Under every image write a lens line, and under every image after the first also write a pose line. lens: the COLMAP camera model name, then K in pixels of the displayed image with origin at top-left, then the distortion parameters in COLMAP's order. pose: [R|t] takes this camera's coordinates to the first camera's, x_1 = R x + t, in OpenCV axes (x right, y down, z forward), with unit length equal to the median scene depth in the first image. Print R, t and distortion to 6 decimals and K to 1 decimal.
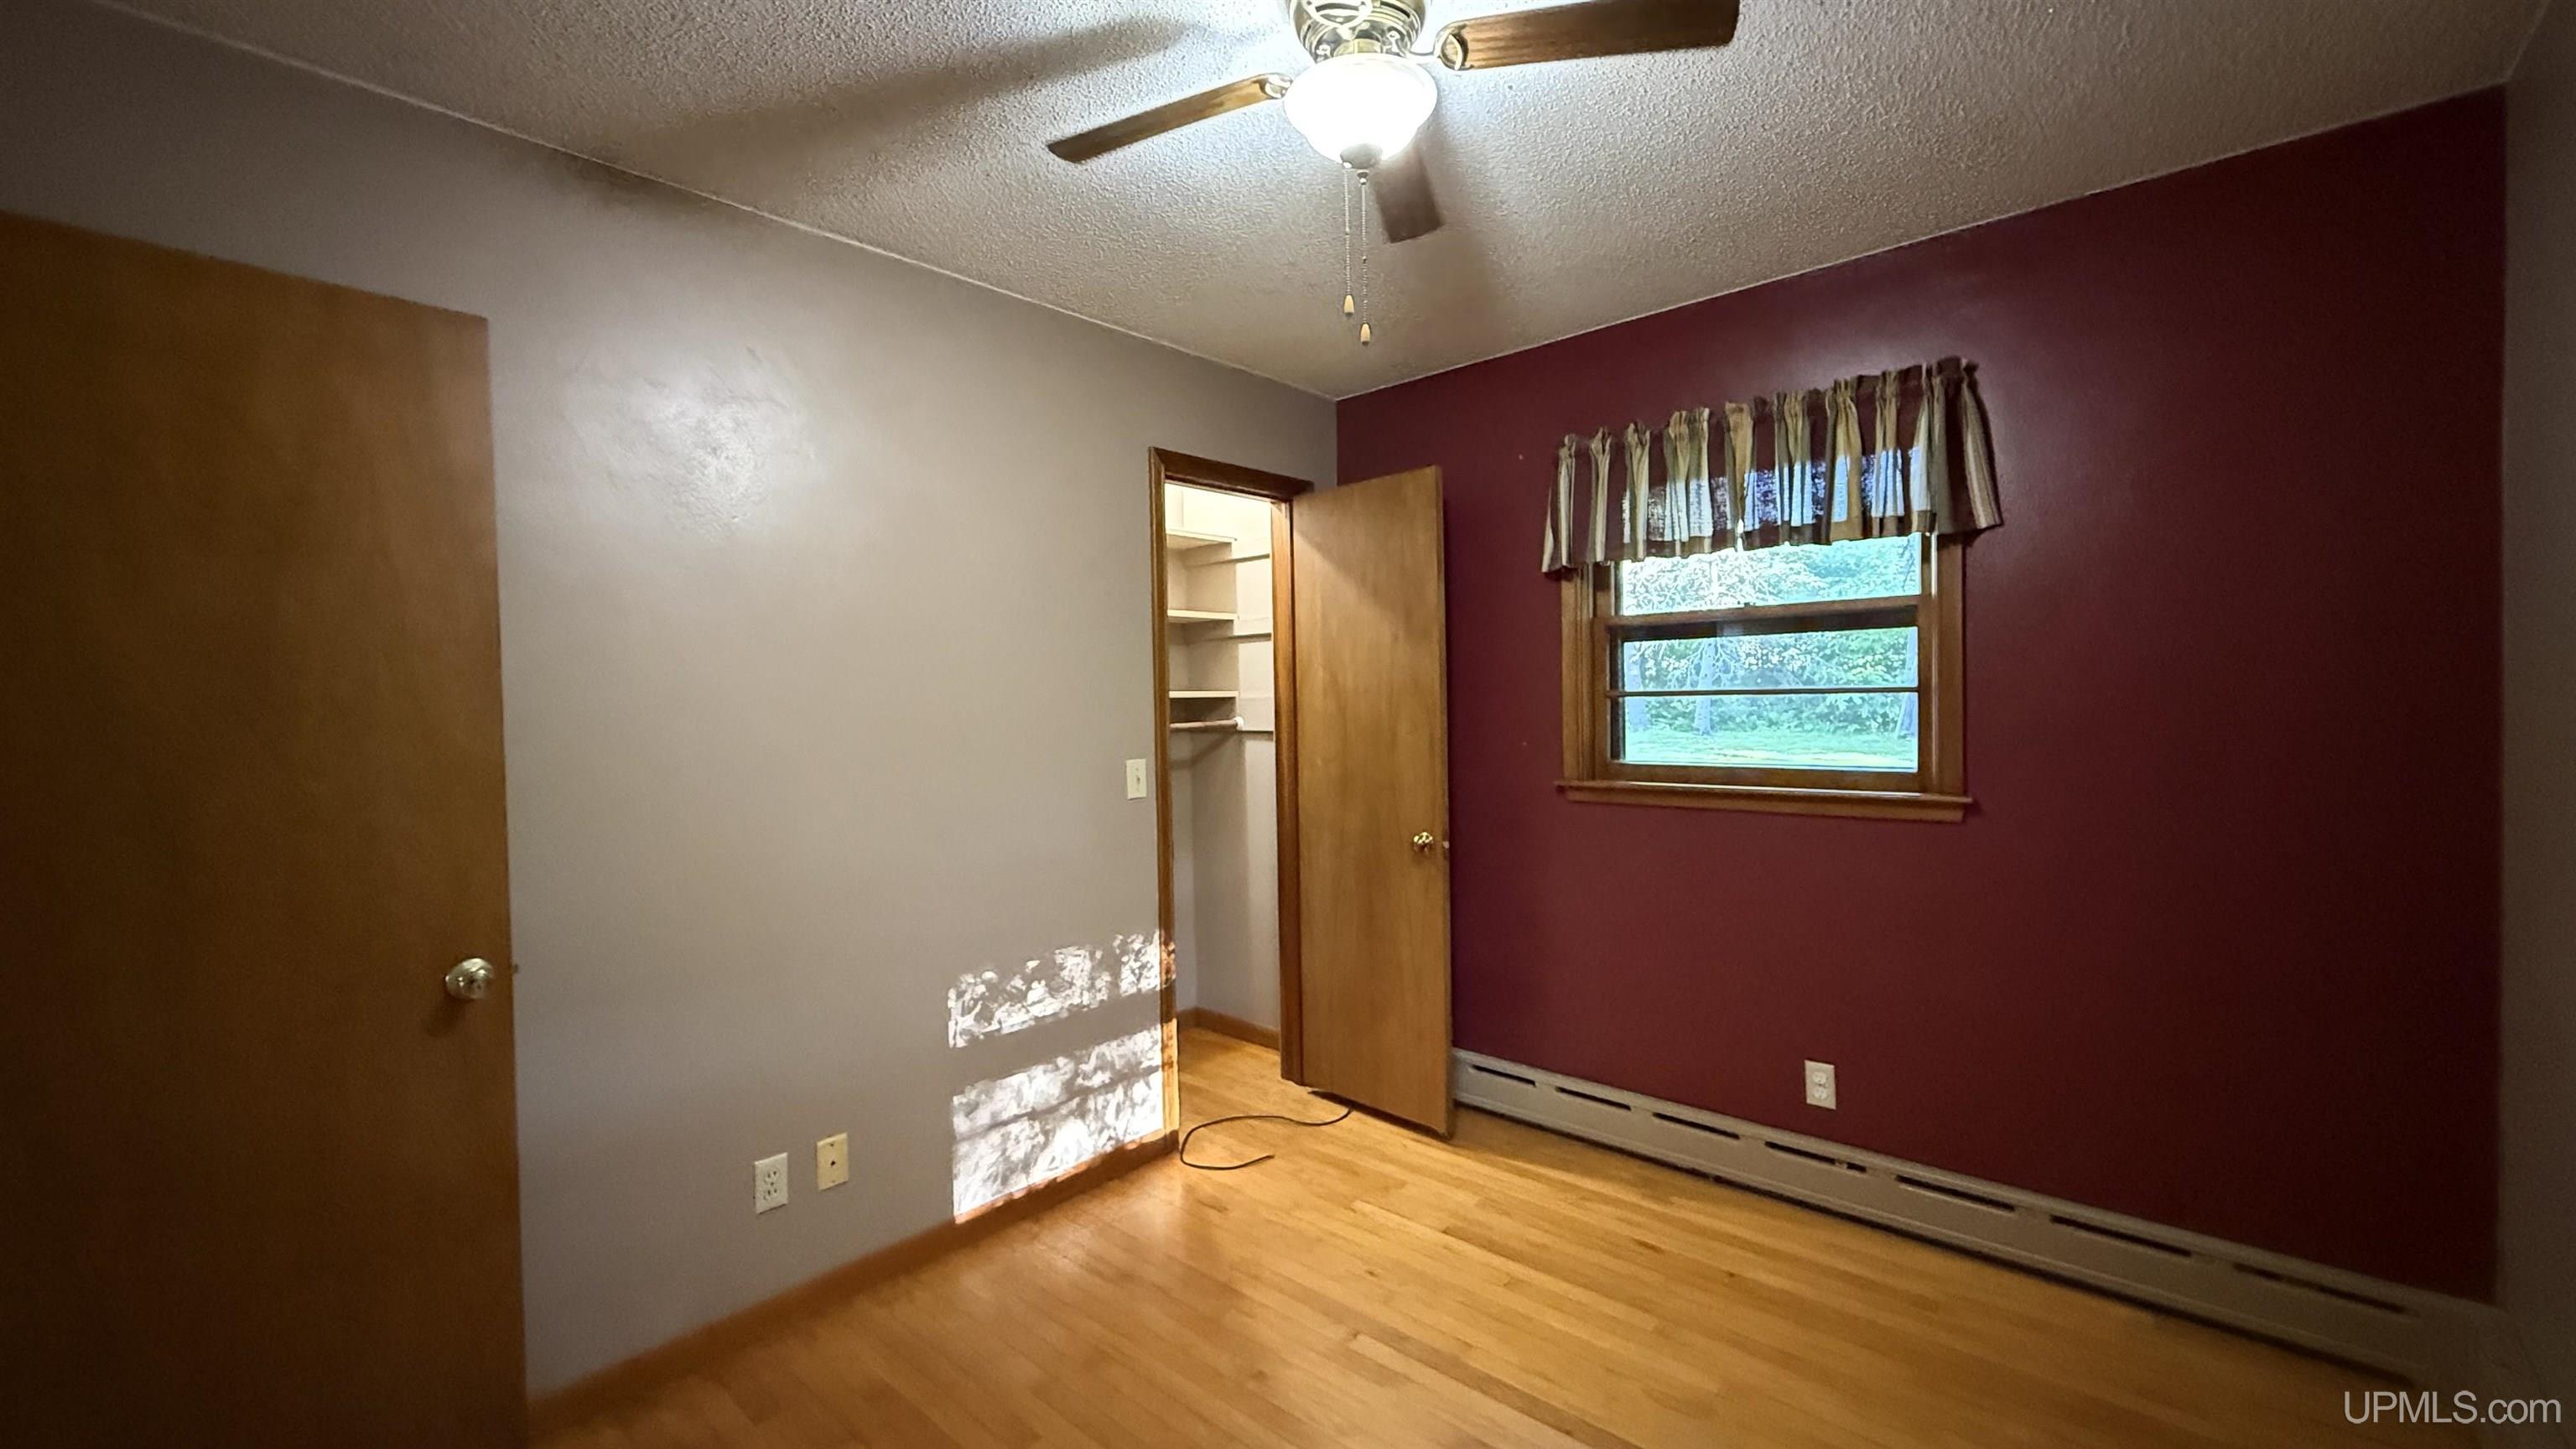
lens RADIAL K [[1027.6, 0, 1281.3], [0, 1027.6, 724.9], [0, 0, 1]] dist [0.002820, -0.000616]
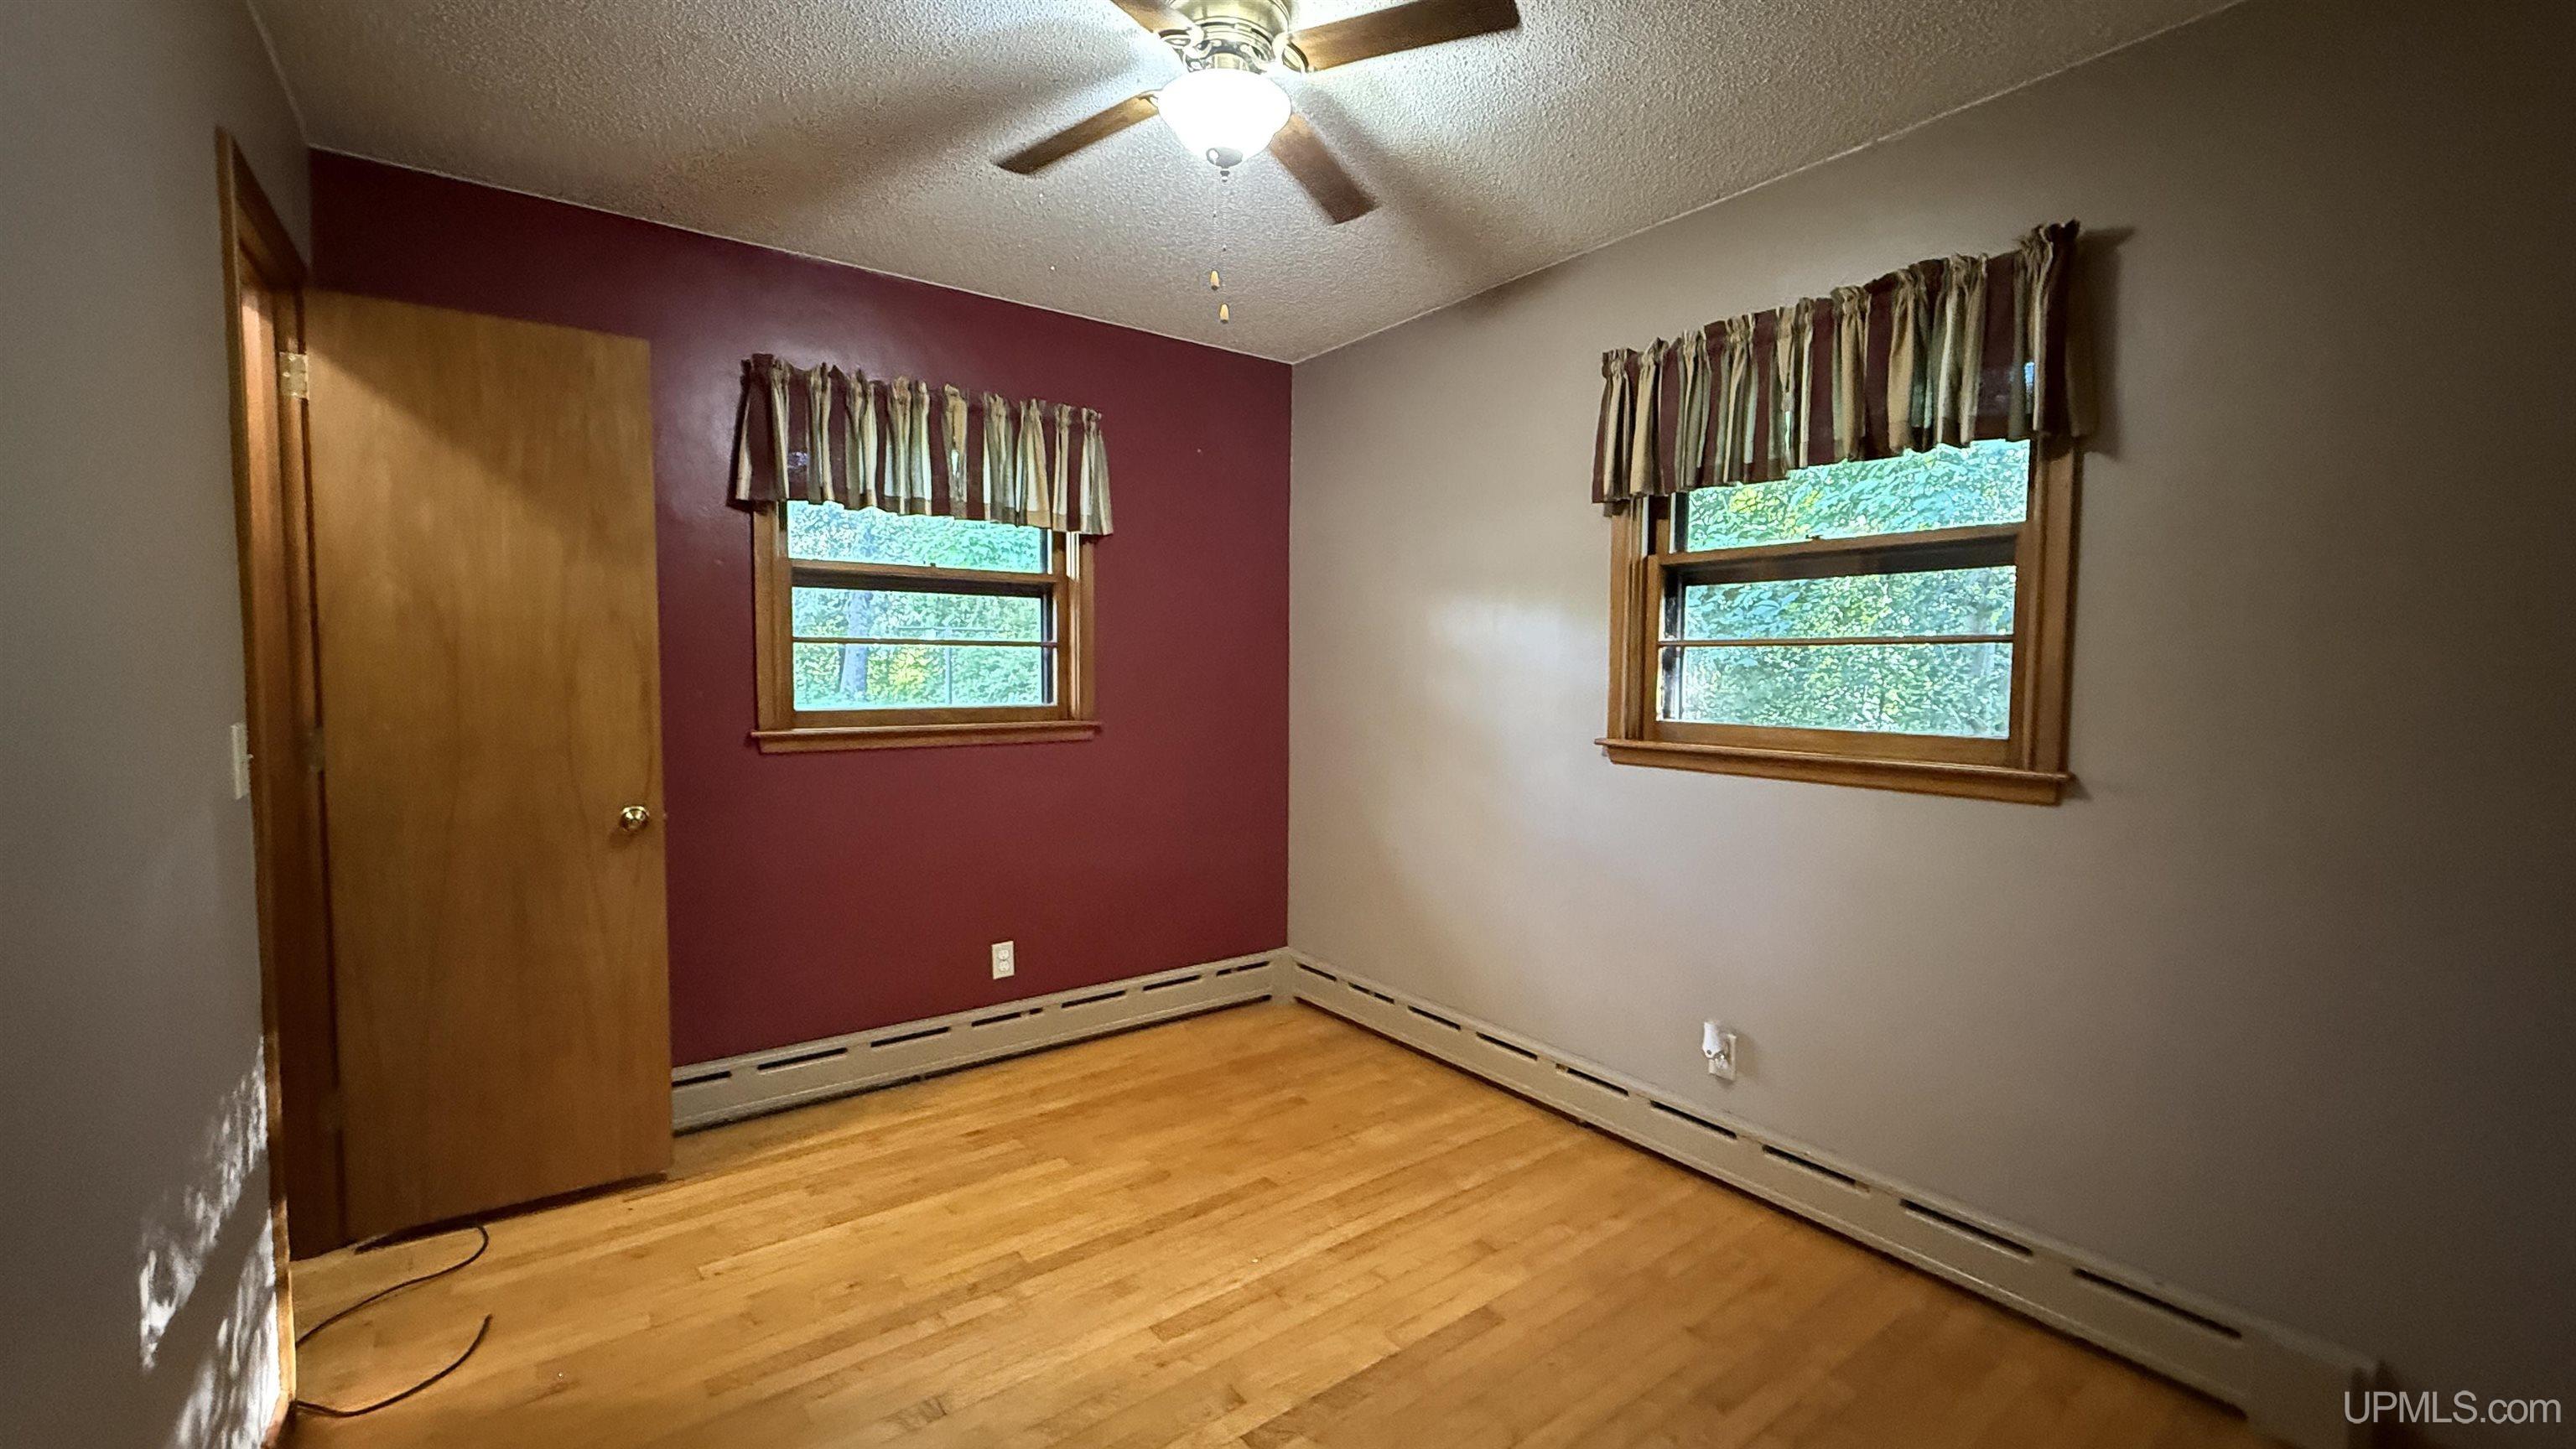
lens RADIAL K [[1027.6, 0, 1286.7], [0, 1027.6, 723.2], [0, 0, 1]] dist [0.002820, -0.000616]
pose [[0.205864, -0.037967, 0.977844, -0.577357], [0.014307, 0.999257, 0.035786, 0.022096], [-0.978476, 0.006623, 0.206254, 0.382897]]
